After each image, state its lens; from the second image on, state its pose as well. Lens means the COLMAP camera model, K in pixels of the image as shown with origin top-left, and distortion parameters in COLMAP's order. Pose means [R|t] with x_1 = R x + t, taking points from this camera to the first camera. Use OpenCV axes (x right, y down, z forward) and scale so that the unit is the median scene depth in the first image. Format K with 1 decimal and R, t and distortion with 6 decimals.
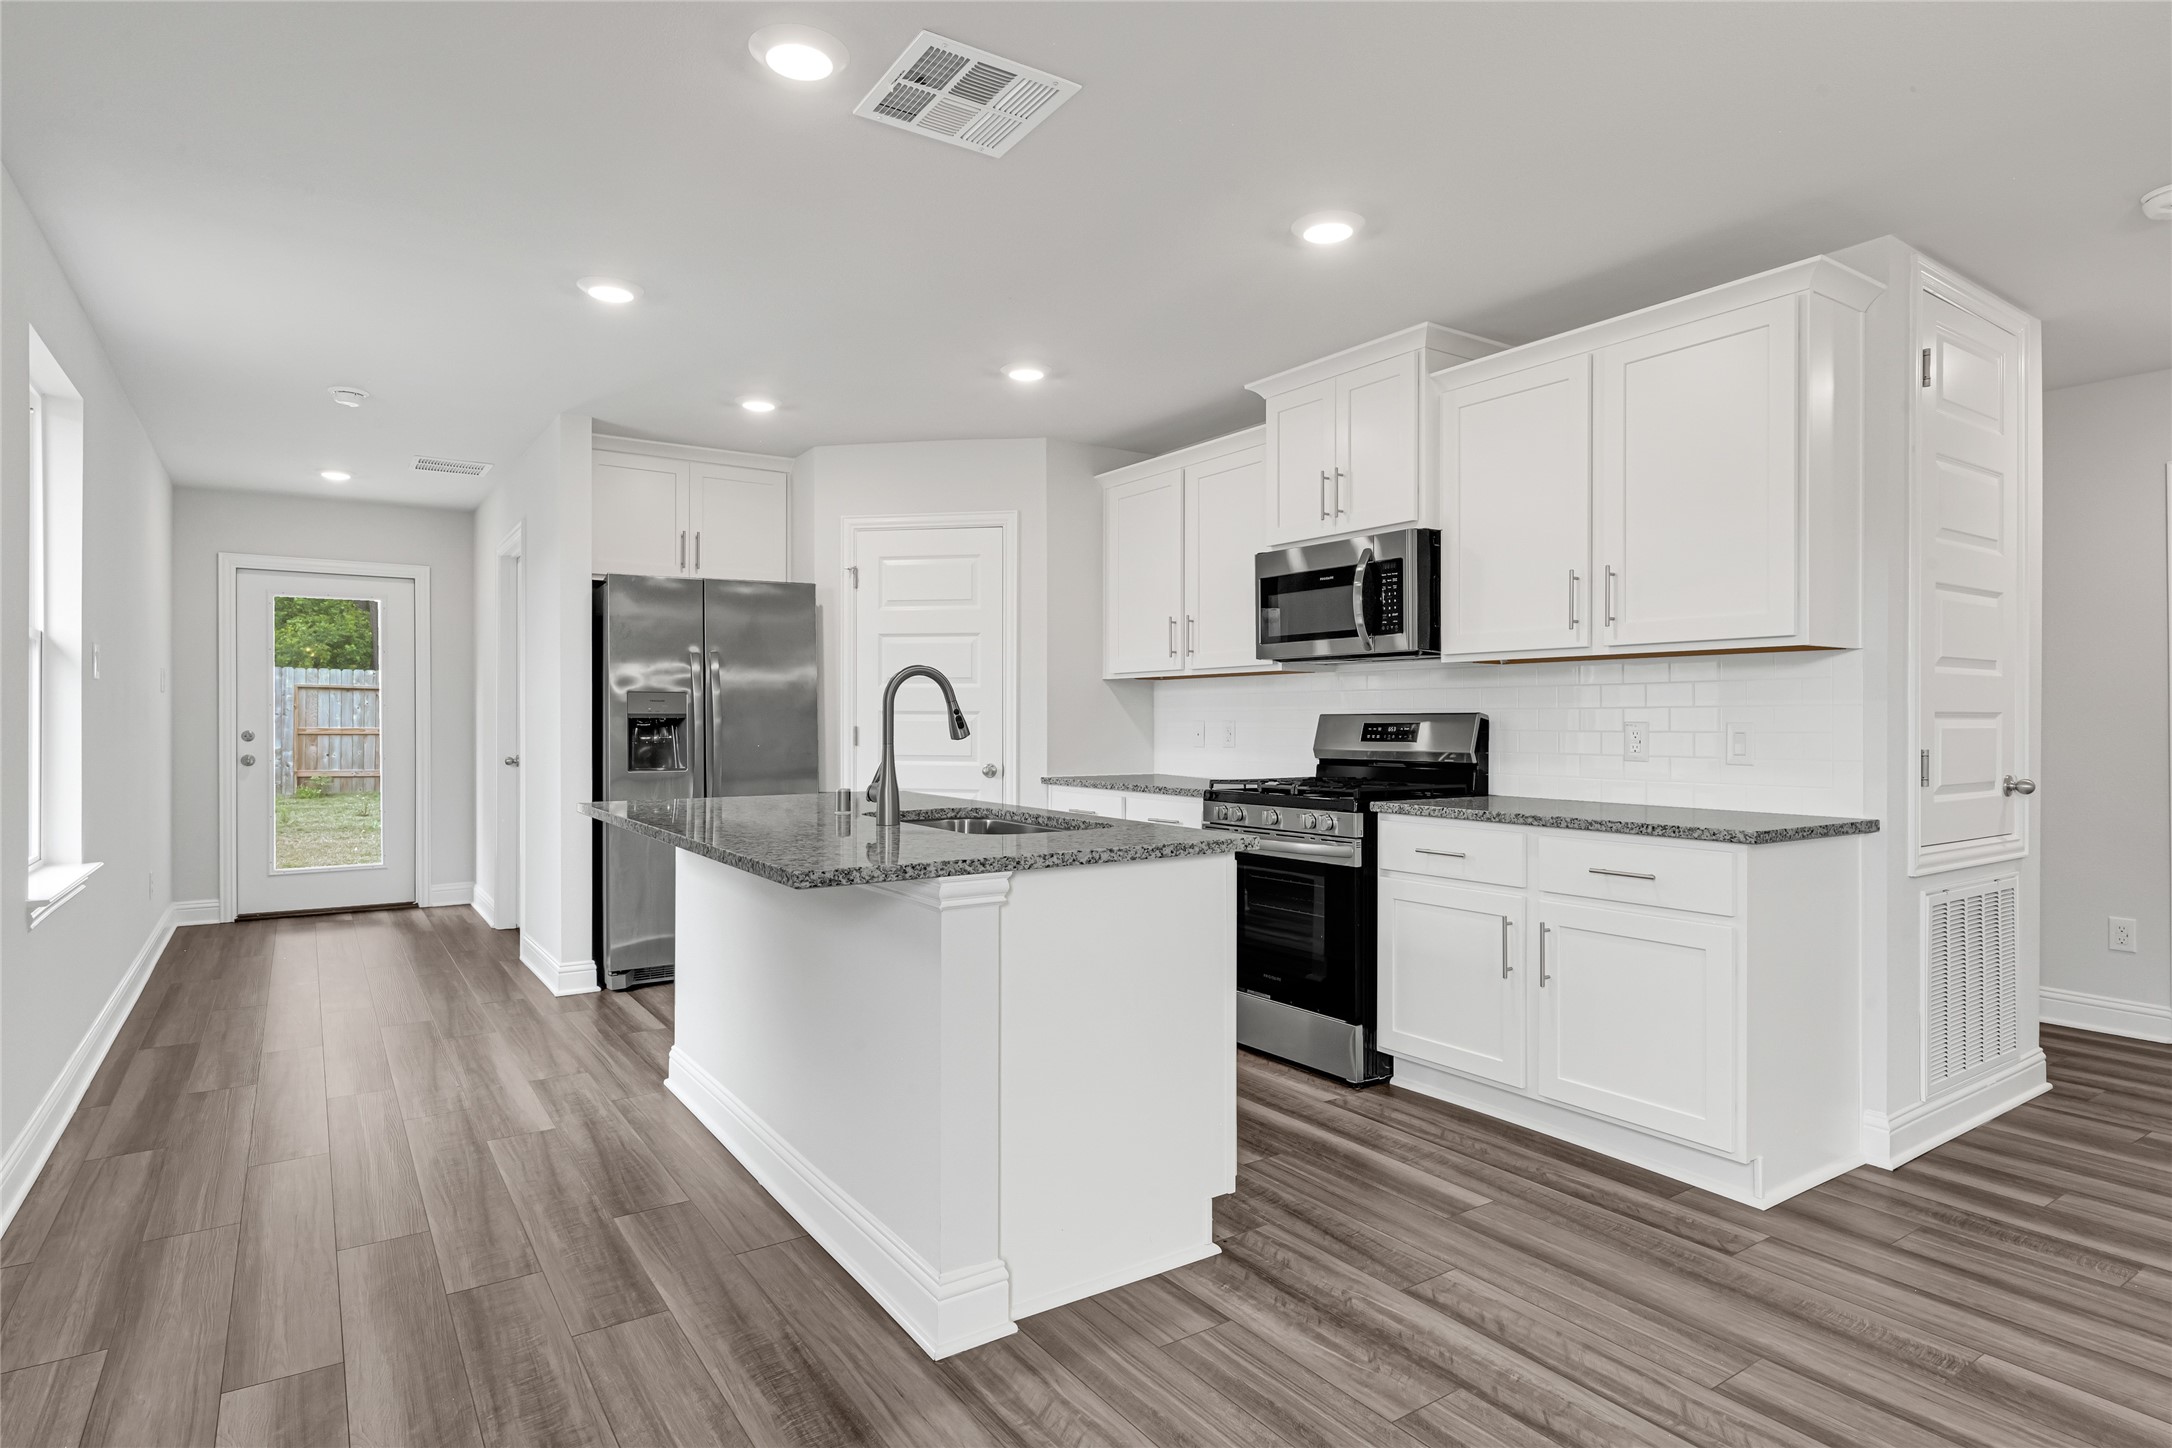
lens RADIAL K [[1181.0, 0, 1095.0], [0, 1181.0, 712.8], [0, 0, 1]] dist [-0.001309, 0.000802]
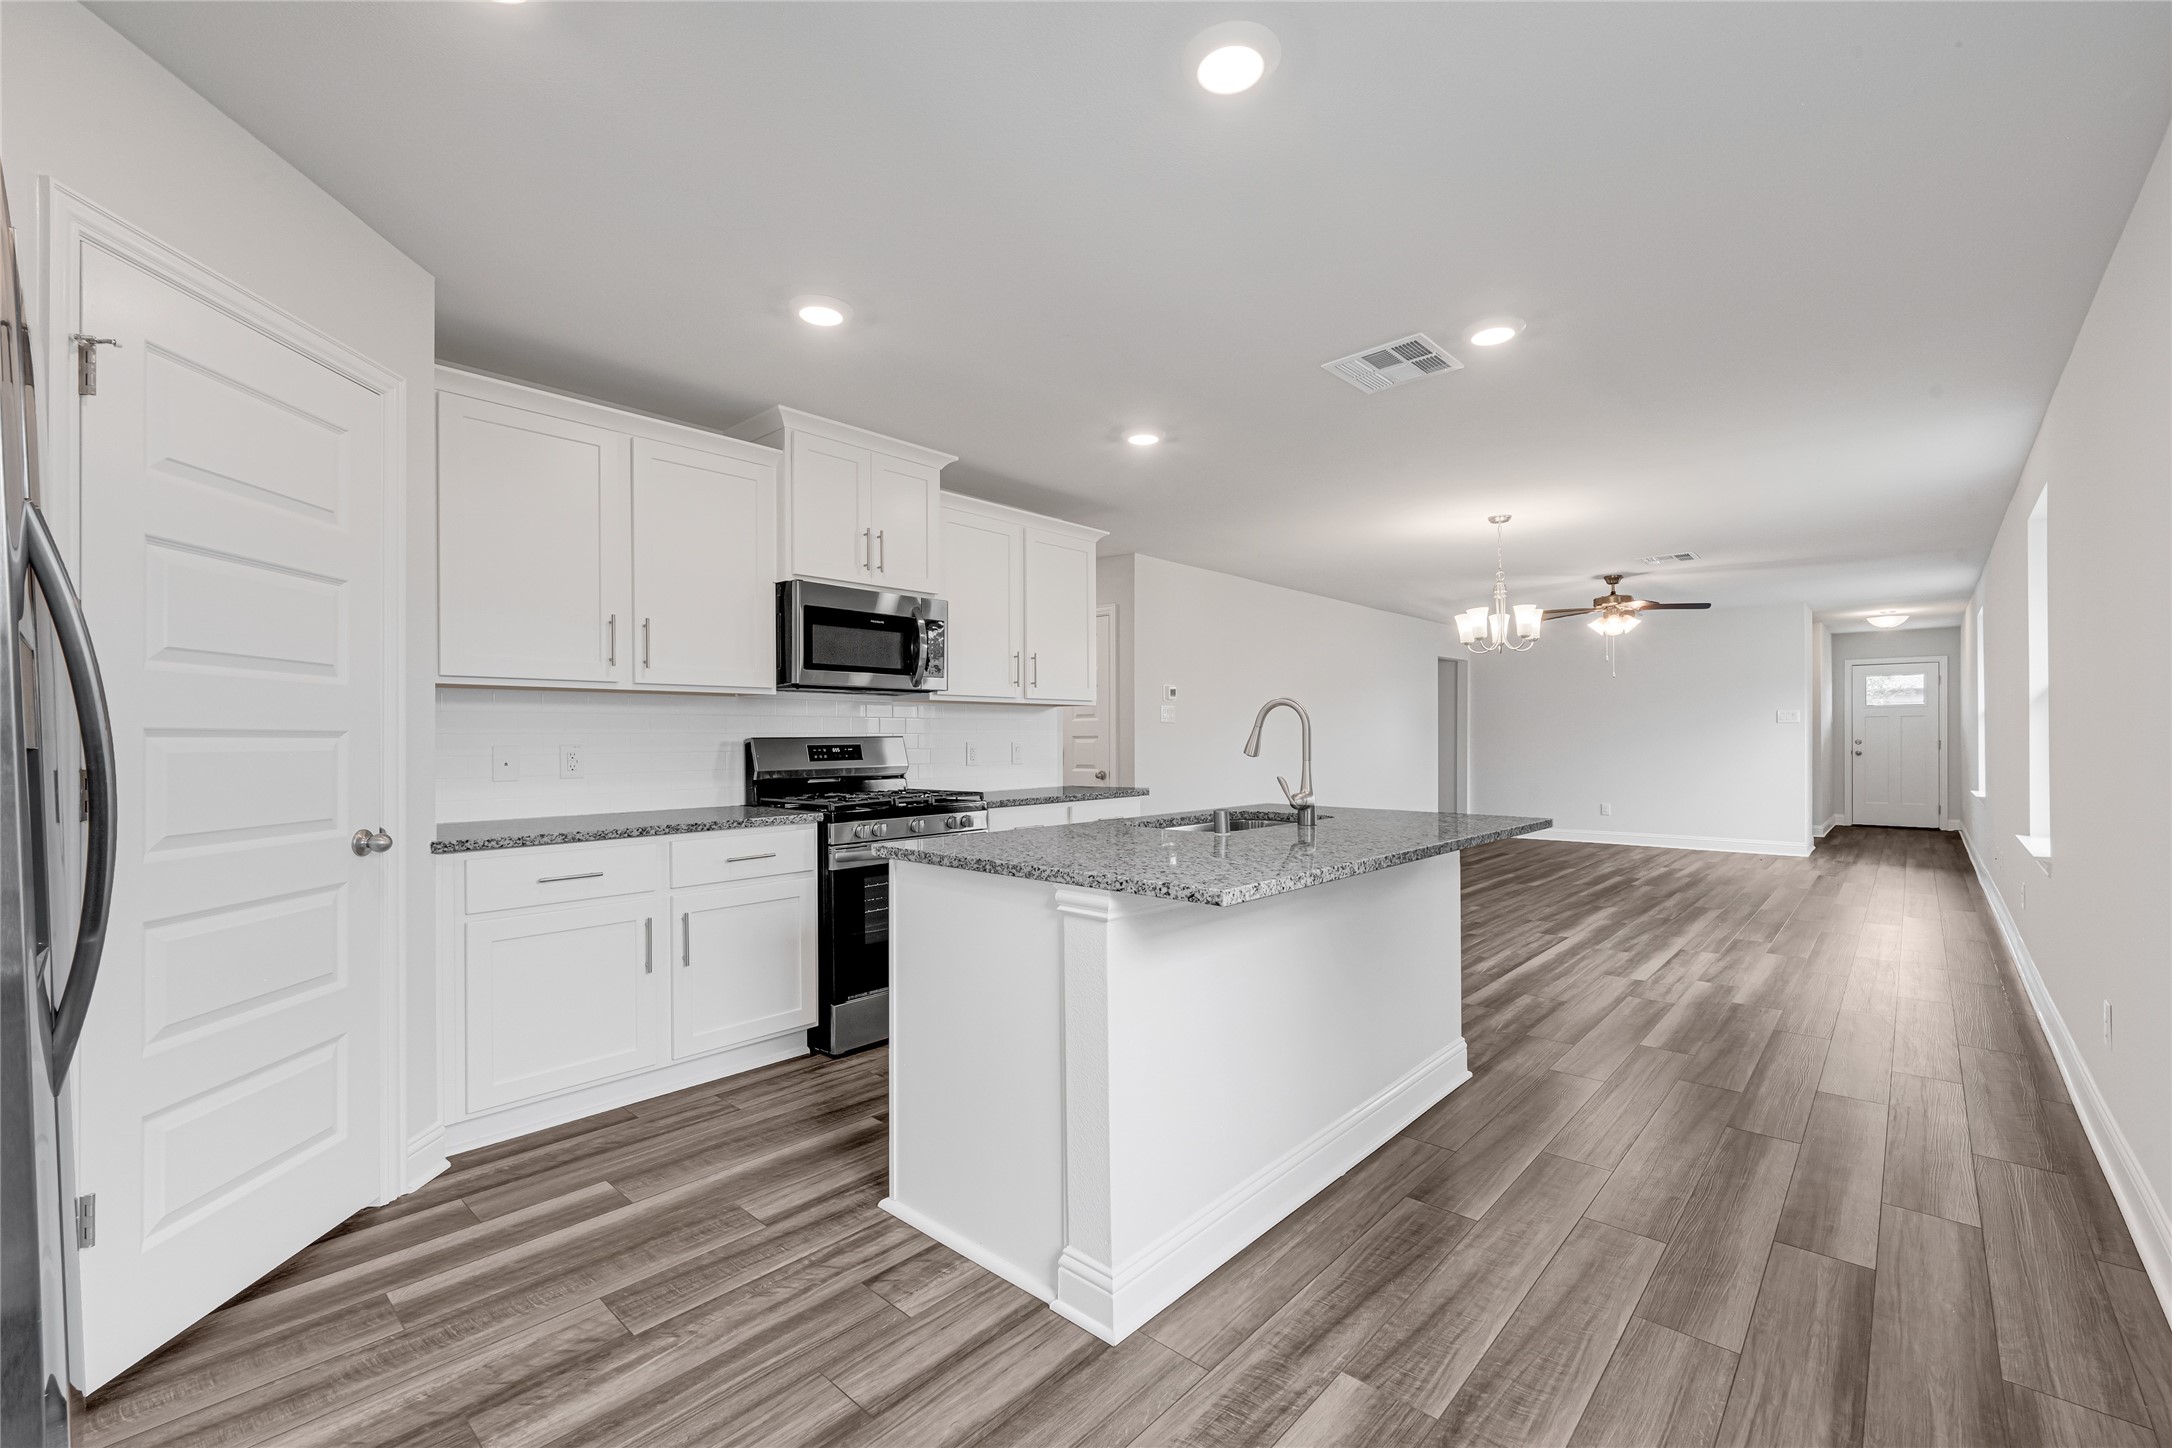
lens RADIAL K [[916.9, 0, 1076.6], [0, 916.9, 747.5], [0, 0, 1]] dist [0.003129, -0.000362]
pose [[-0.233908, -0.010862, 0.972198, -0.791269], [-0.001542, 0.999940, 0.010801, 0.000982], [-0.972258, 0.001028, -0.233911, 1.093796]]
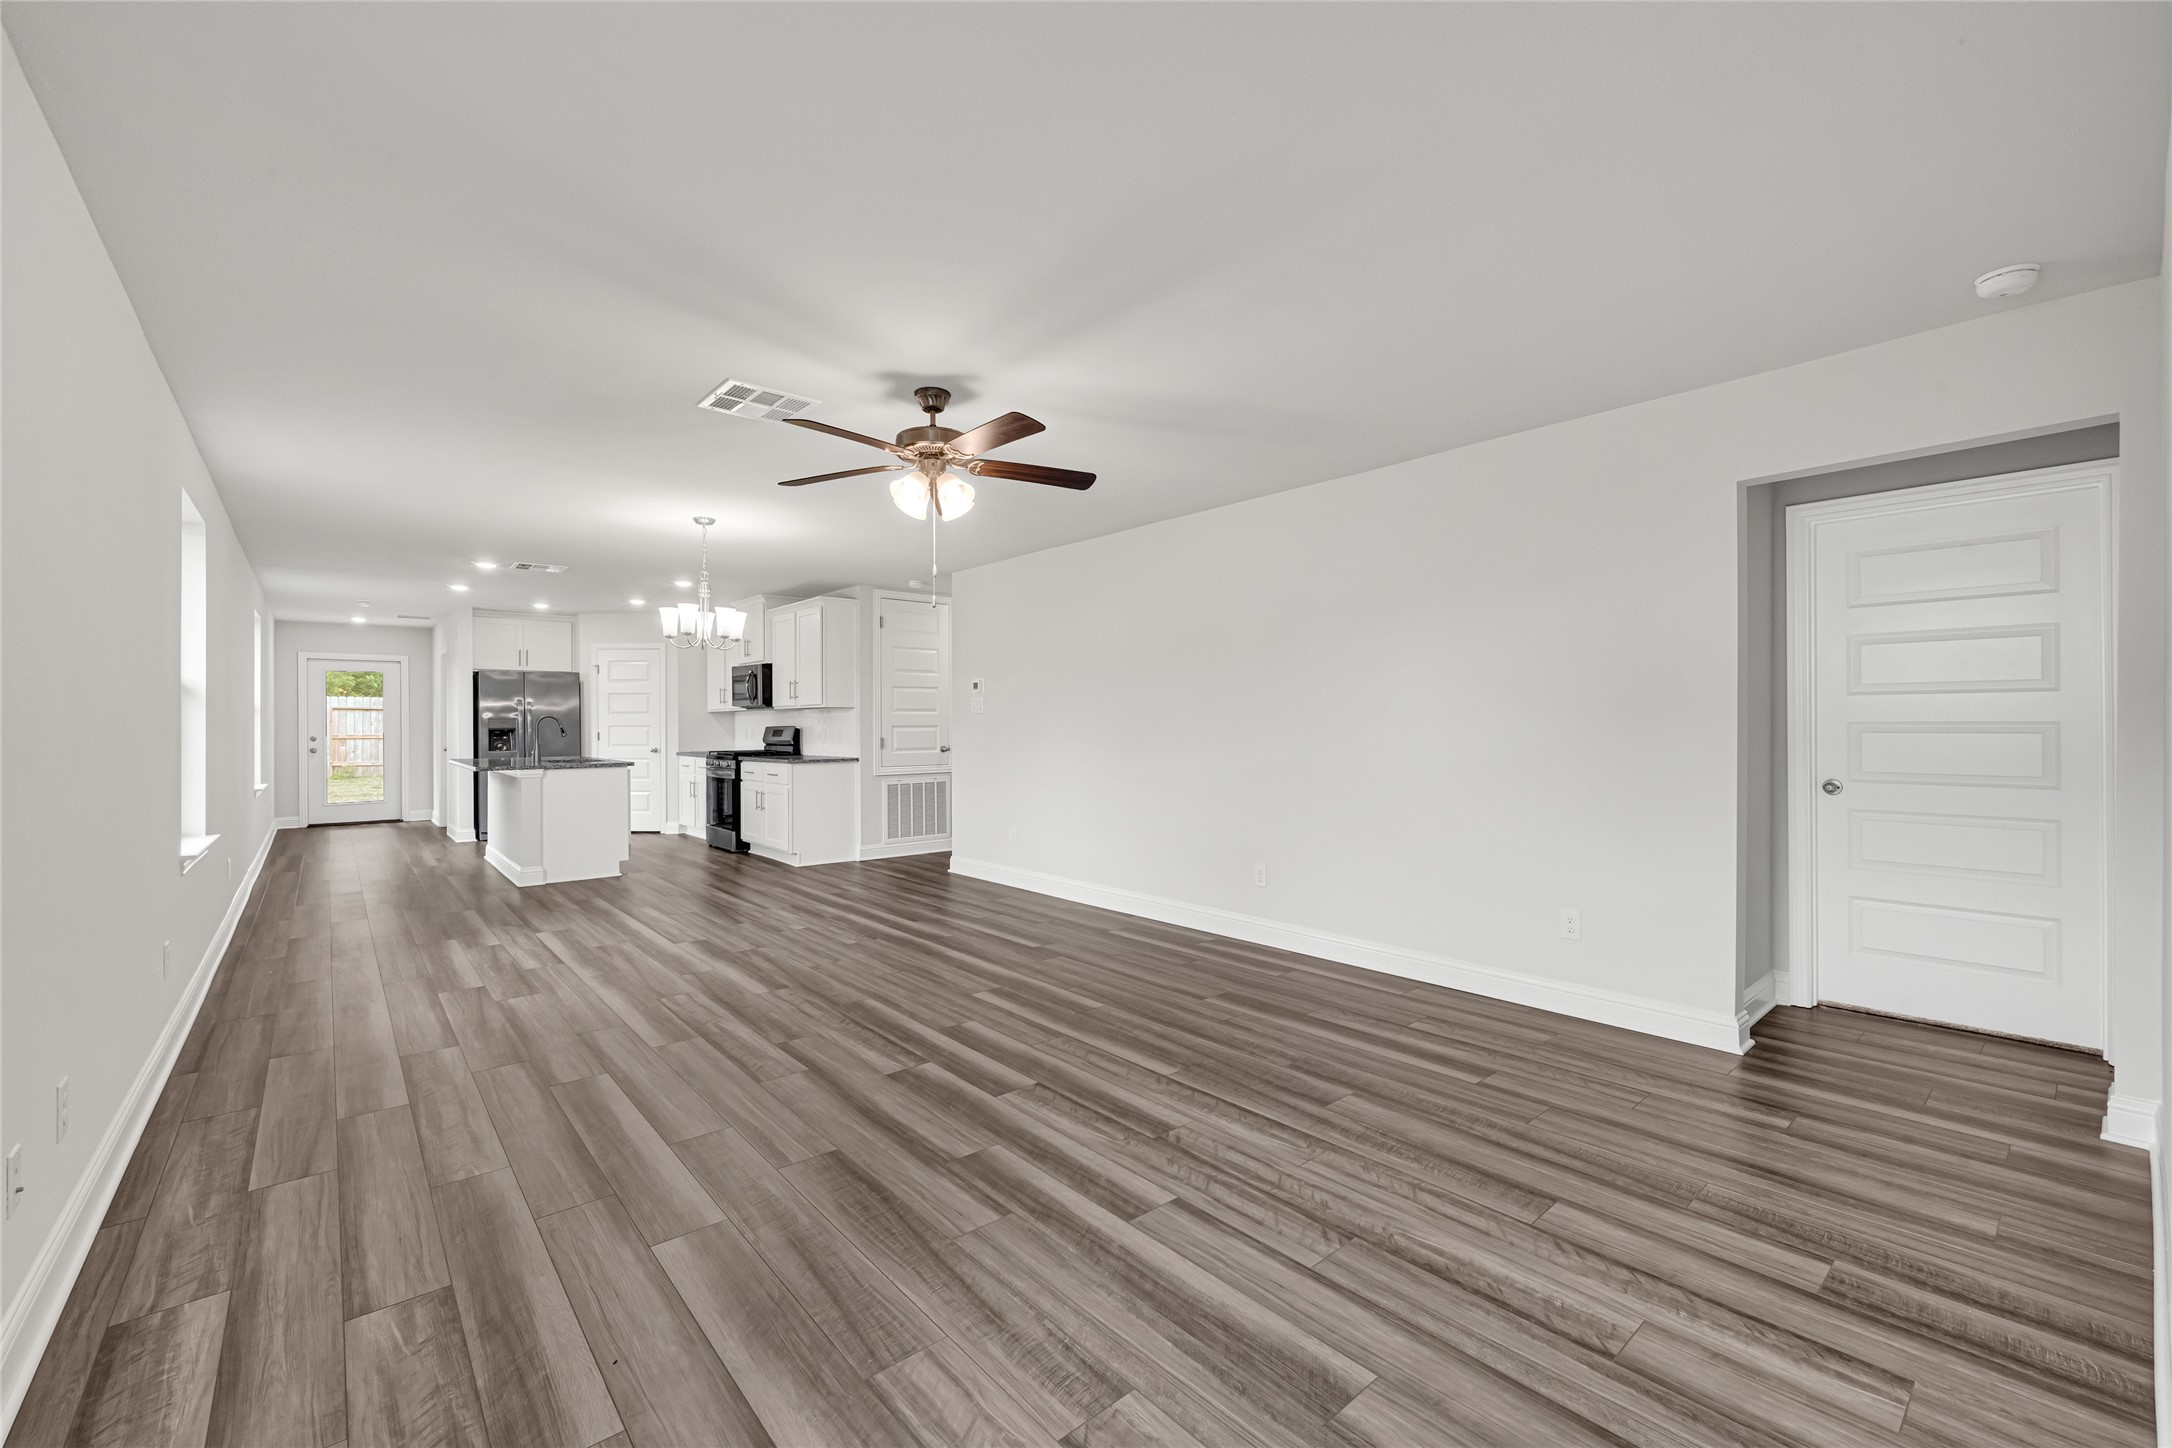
lens RADIAL K [[883.9, 0, 1083.8], [0, 883.9, 718.8], [0, 0, 1]] dist [0.001758, -0.000360]
pose [[0.993385, -0.004775, 0.114735, 0.803912], [0.004845, 0.999988, -0.000328, -0.014193], [-0.114732, 0.000882, 0.993396, -1.251329]]
